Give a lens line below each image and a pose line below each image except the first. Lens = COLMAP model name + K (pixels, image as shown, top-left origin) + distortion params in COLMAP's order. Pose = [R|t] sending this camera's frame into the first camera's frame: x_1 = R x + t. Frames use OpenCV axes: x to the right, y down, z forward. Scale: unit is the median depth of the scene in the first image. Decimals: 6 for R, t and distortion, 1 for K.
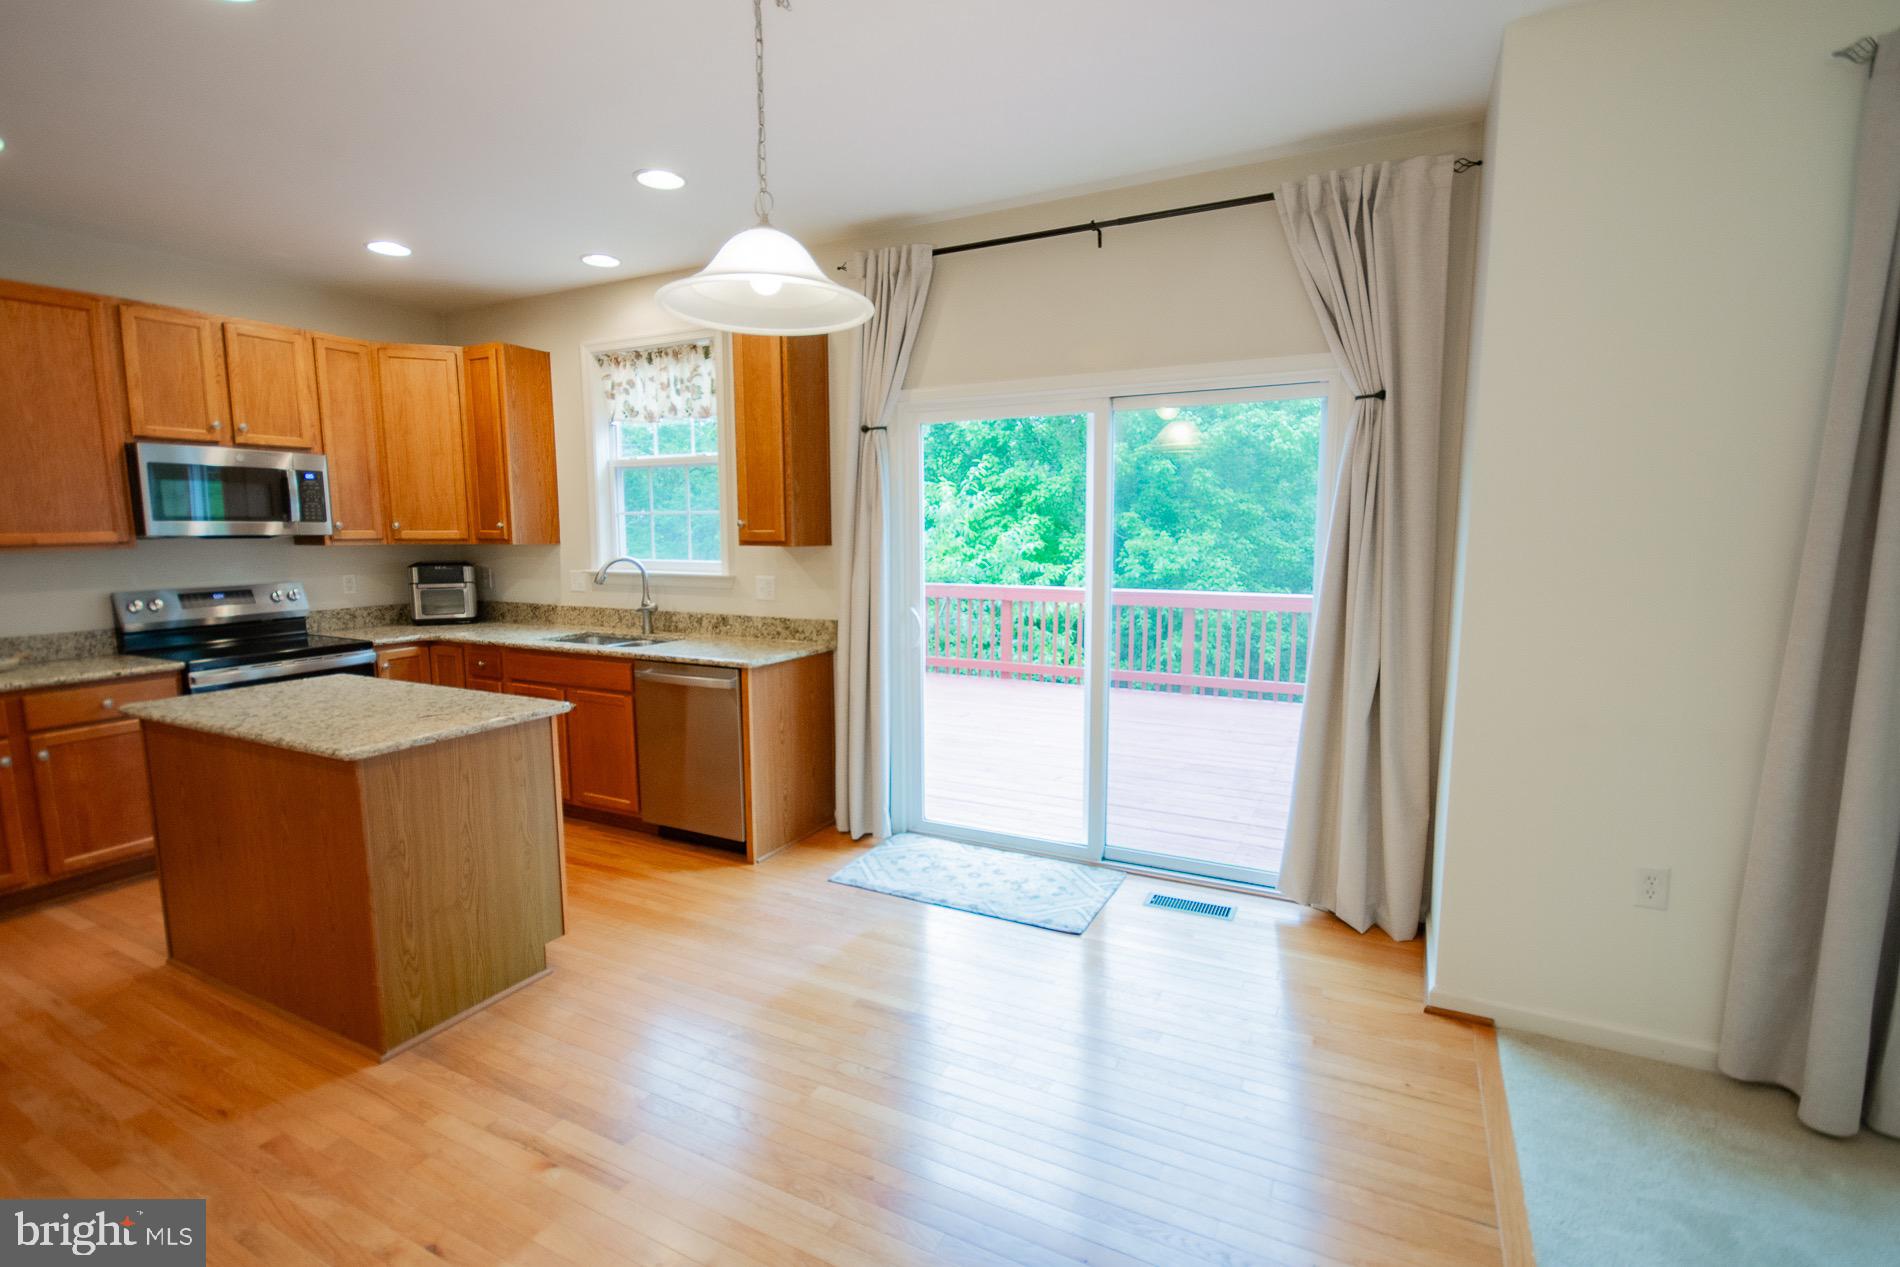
lens RADIAL K [[870.5, 0, 953.0], [0, 870.5, 637.6], [0, 0, 1]] dist [-0.000149, -0.001091]
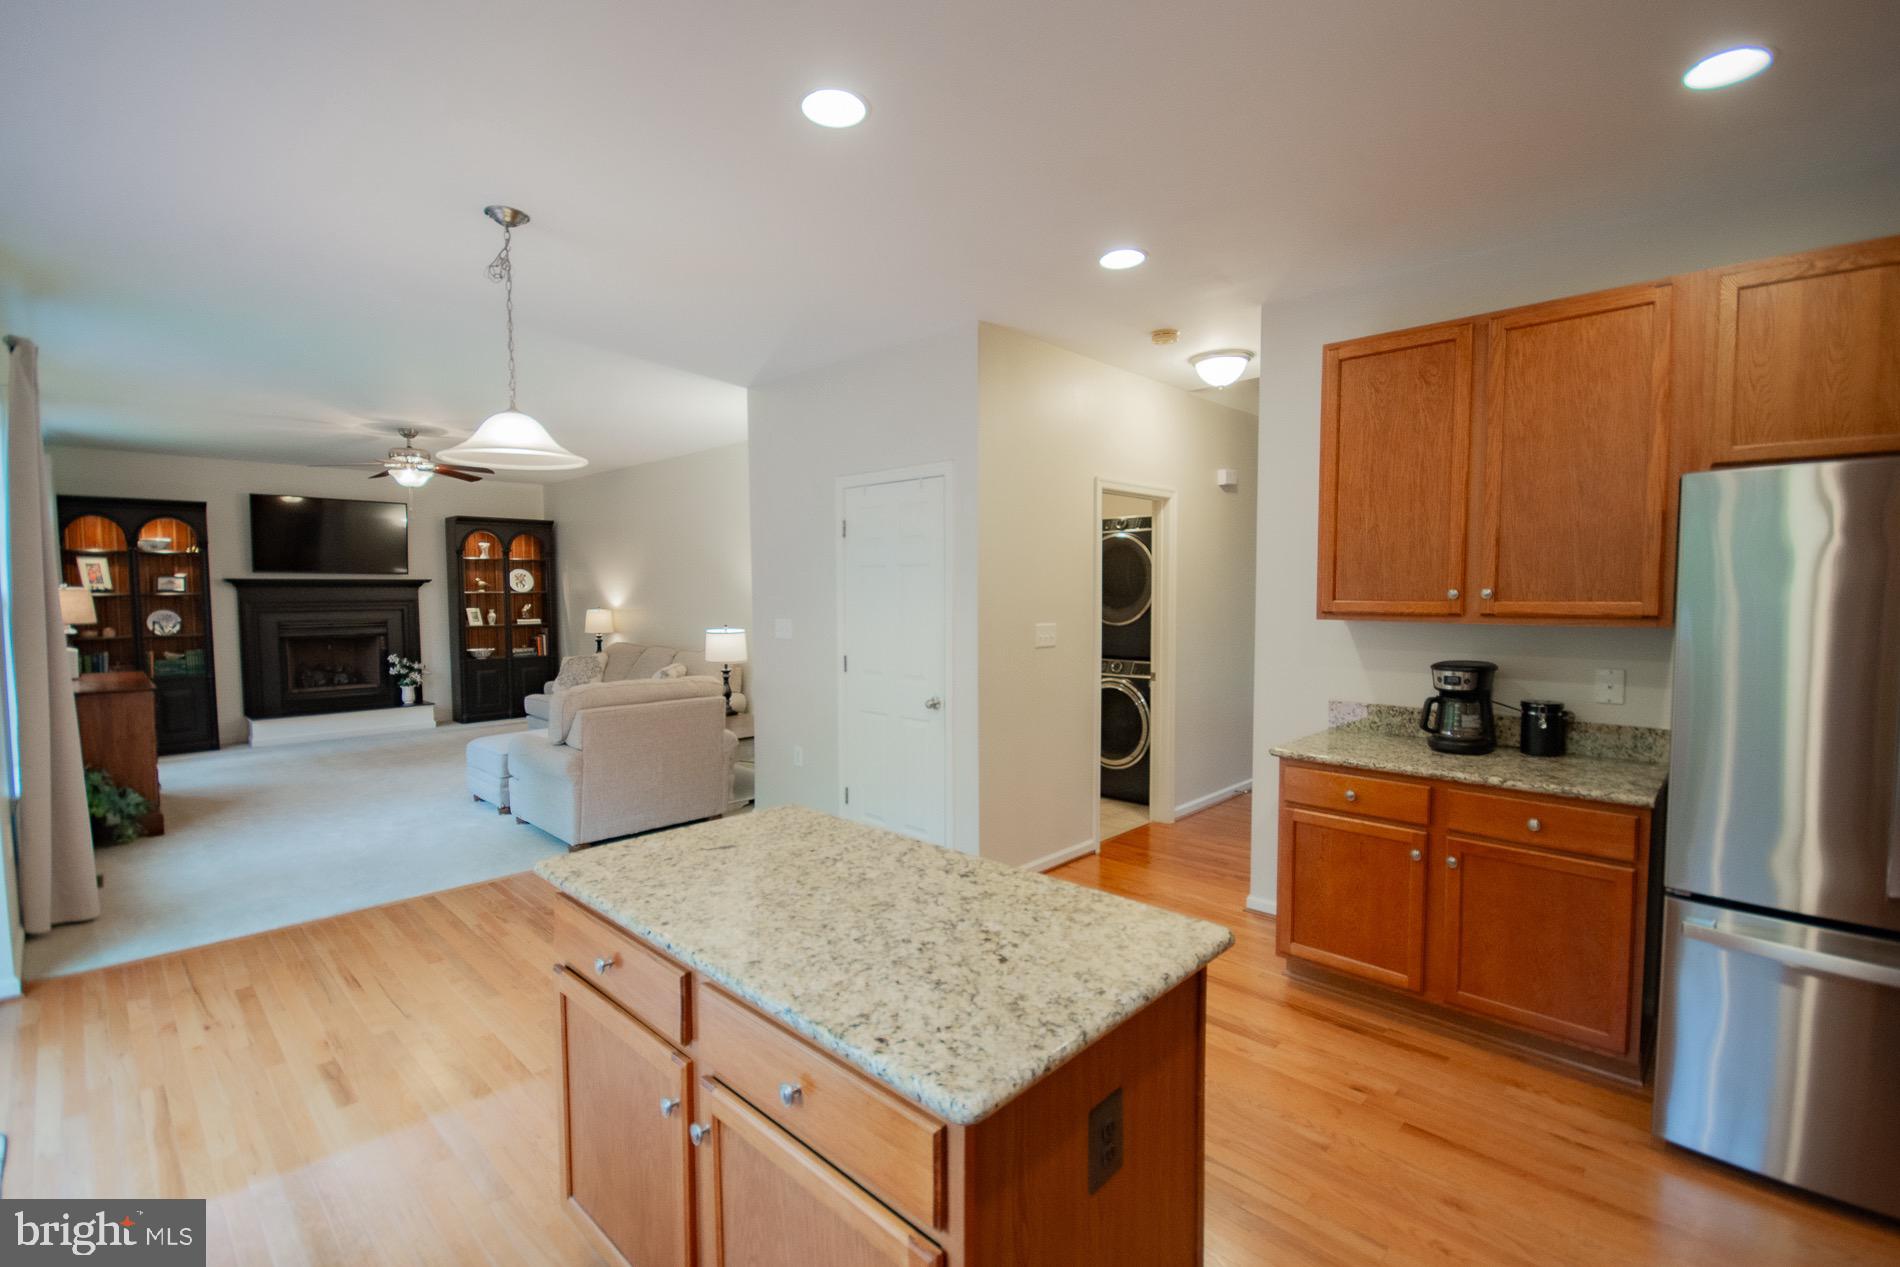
lens RADIAL K [[843.3, 0, 946.6], [0, 843.3, 630.9], [0, 0, 1]] dist [0.001225, -0.000127]
pose [[-0.956210, -0.009071, 0.292541, -0.681522], [0.042629, 0.984545, 0.169864, -0.142983], [-0.289560, 0.174896, -0.941045, 1.089257]]
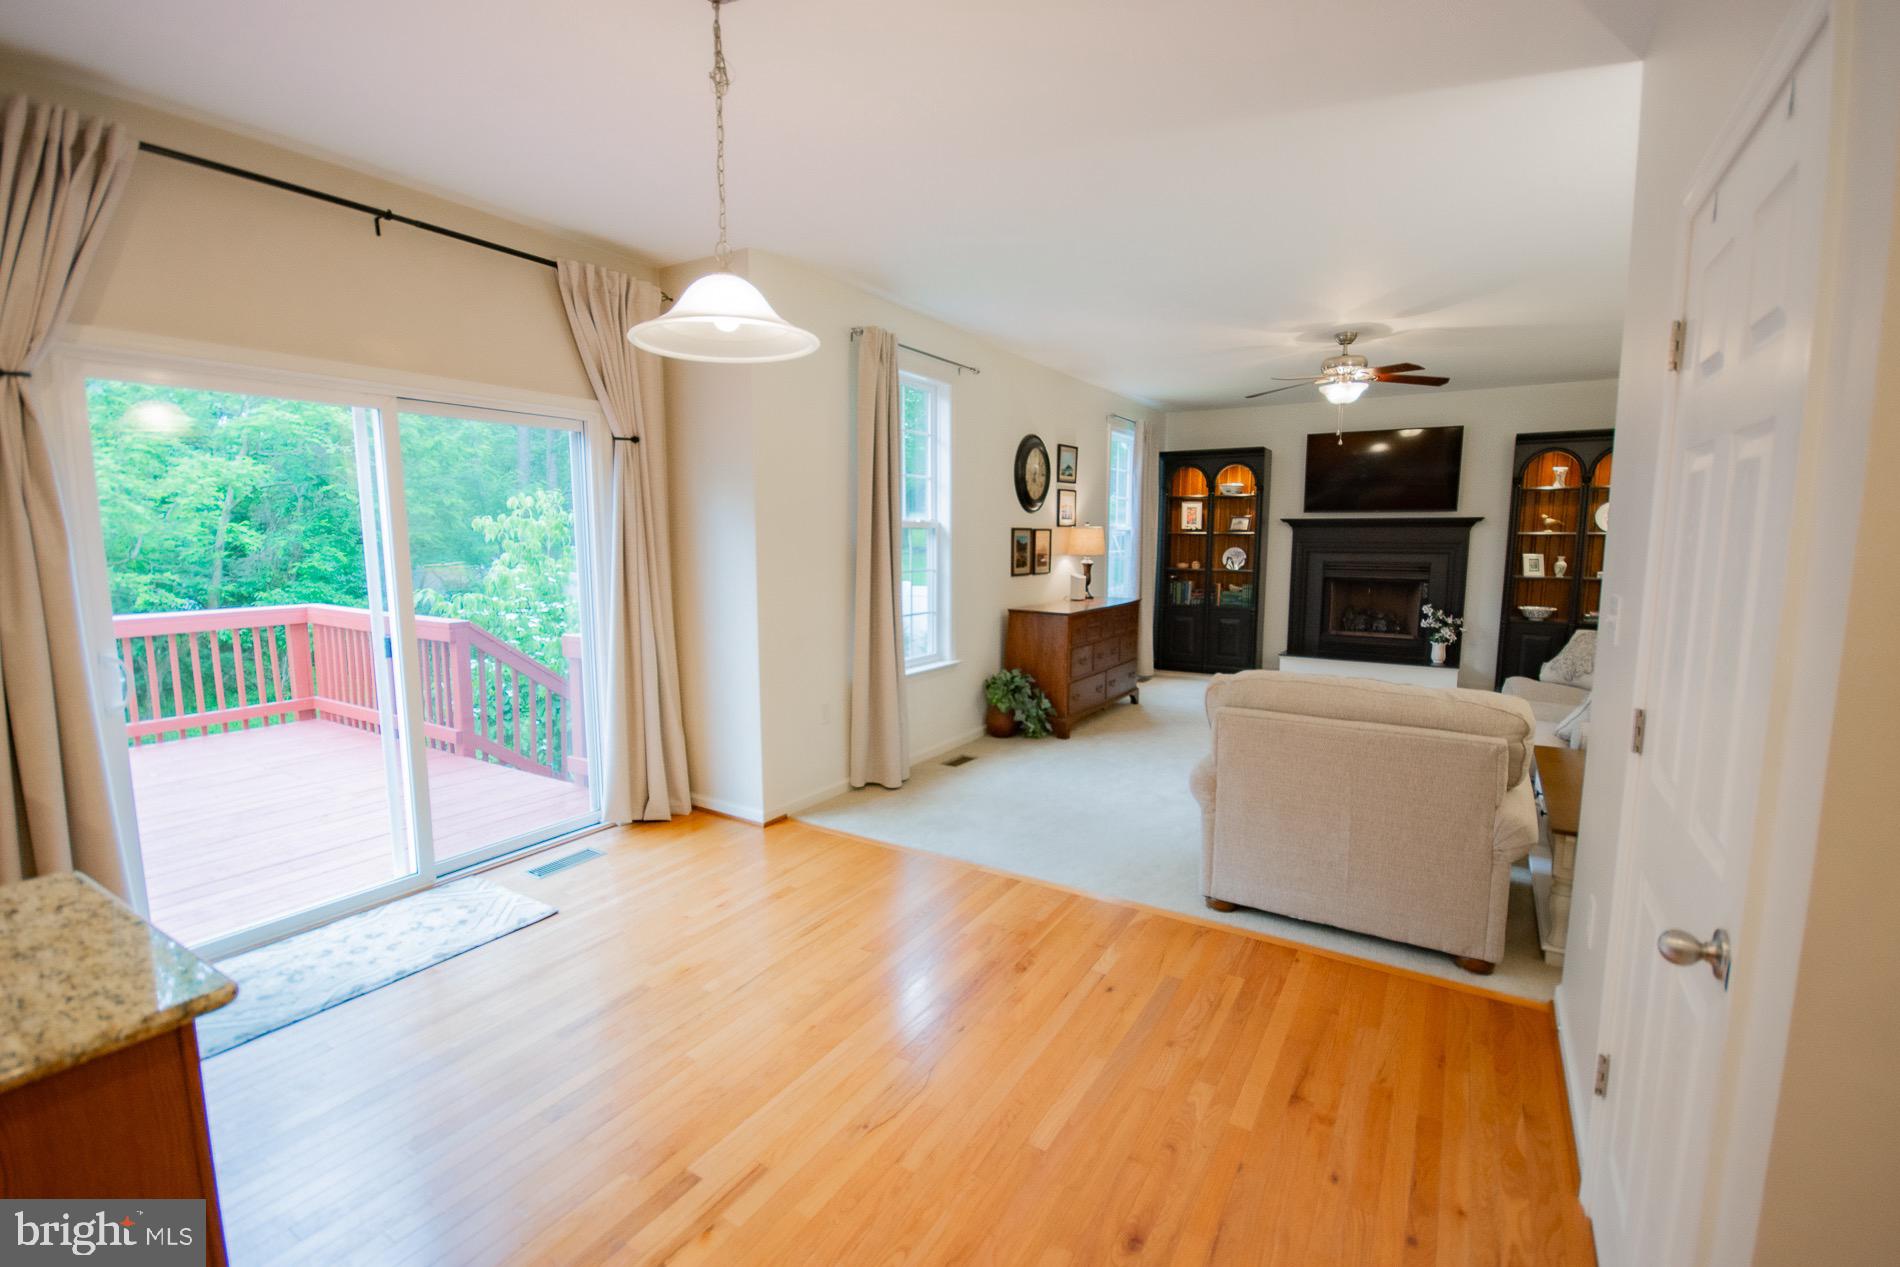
lens RADIAL K [[835.0, 0, 947.4], [0, 835.0, 636.1], [0, 0, 1]] dist [0.000948, -0.000331]
pose [[0.087965, -0.119760, 0.988898, -0.636740], [0.125350, 0.986186, 0.108281, -0.037138], [-0.988205, 0.114434, 0.101762, 0.305917]]
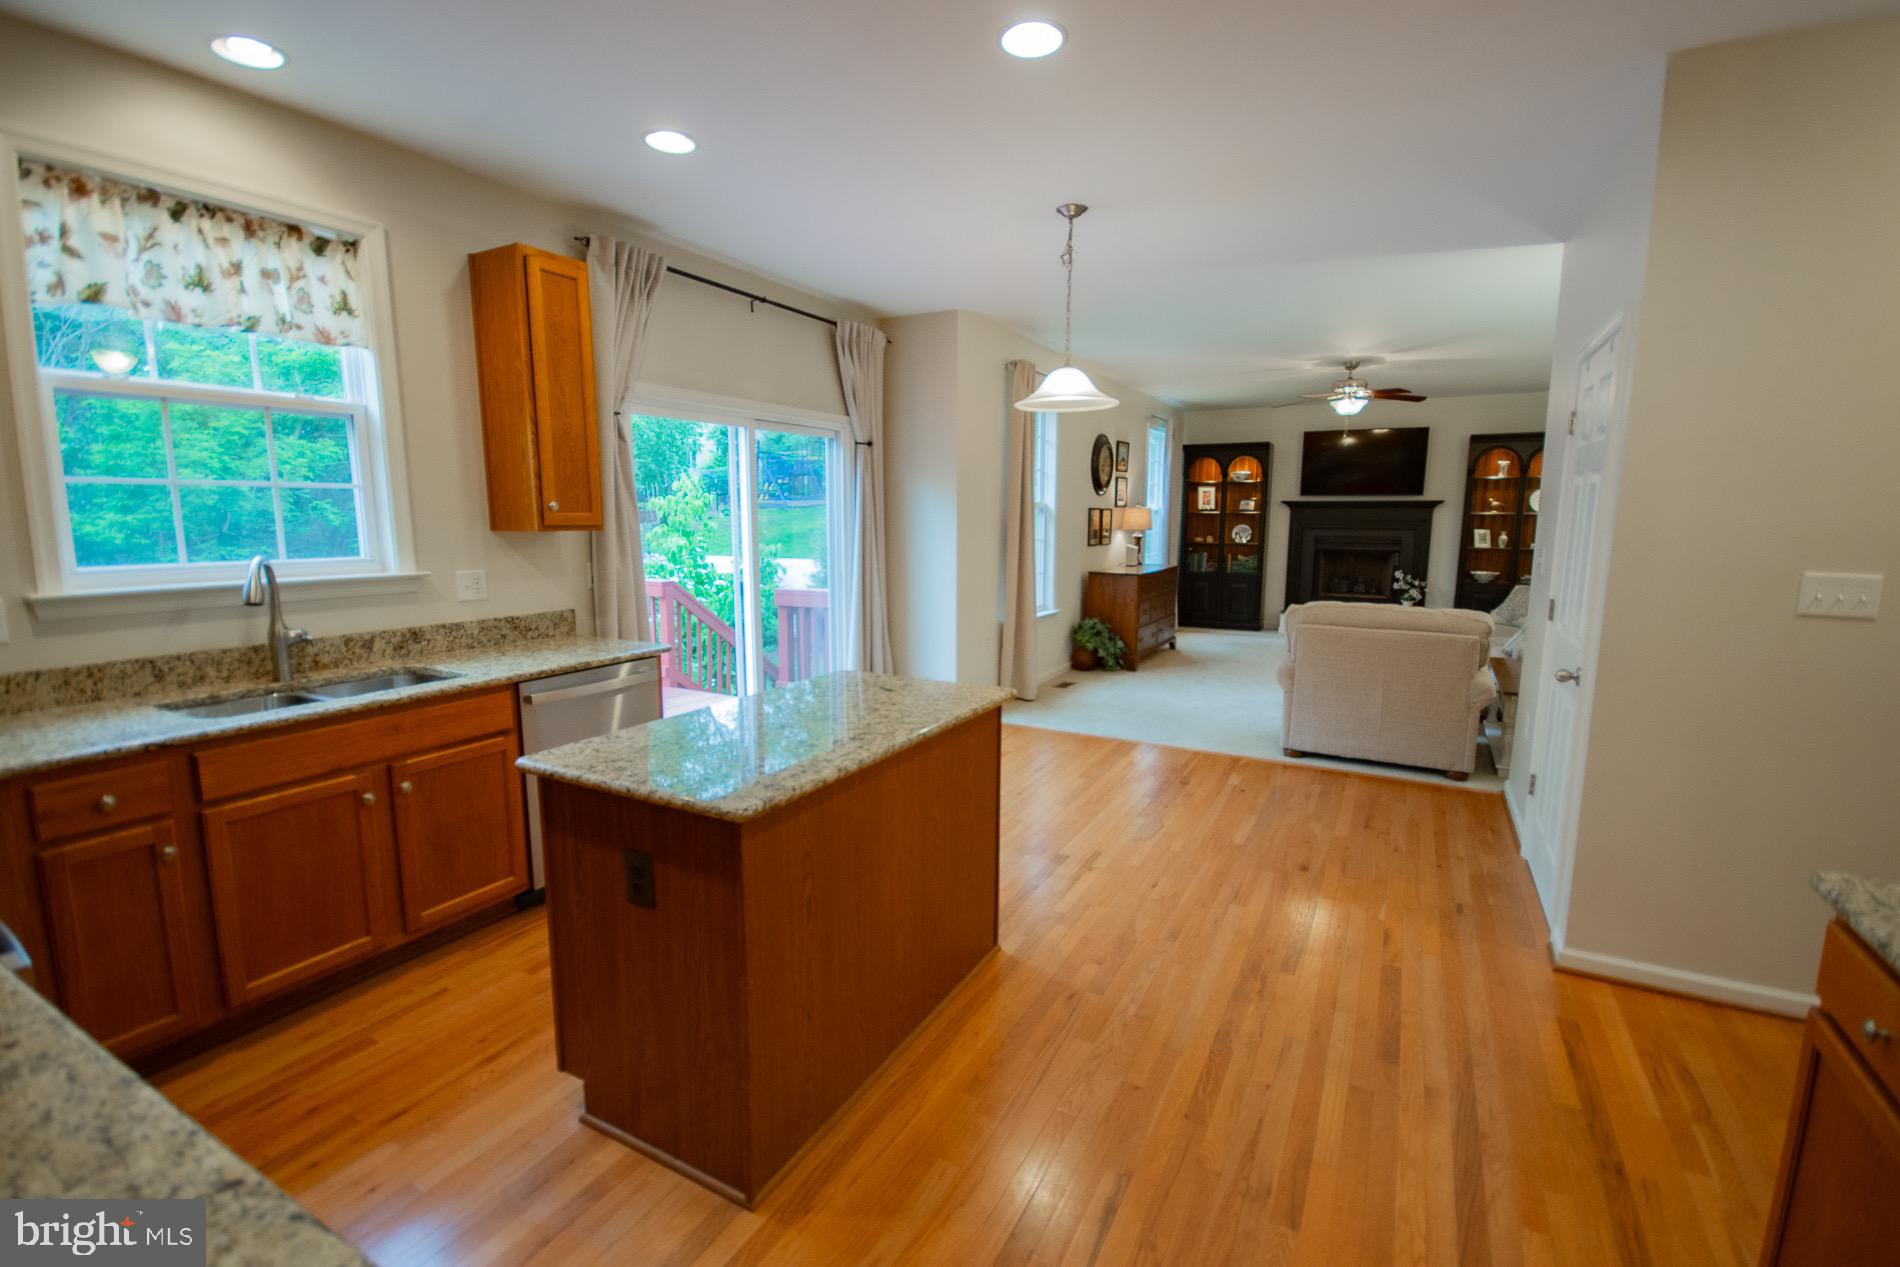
lens RADIAL K [[832.3, 0, 947.8], [0, 832.3, 638.7], [0, 0, 1]] dist [0.001651, 0.000180]
pose [[0.034779, -0.147690, 0.988422, -1.080611], [0.123188, 0.982112, 0.142412, -0.070947], [-0.991774, 0.116809, 0.052351, 0.592311]]
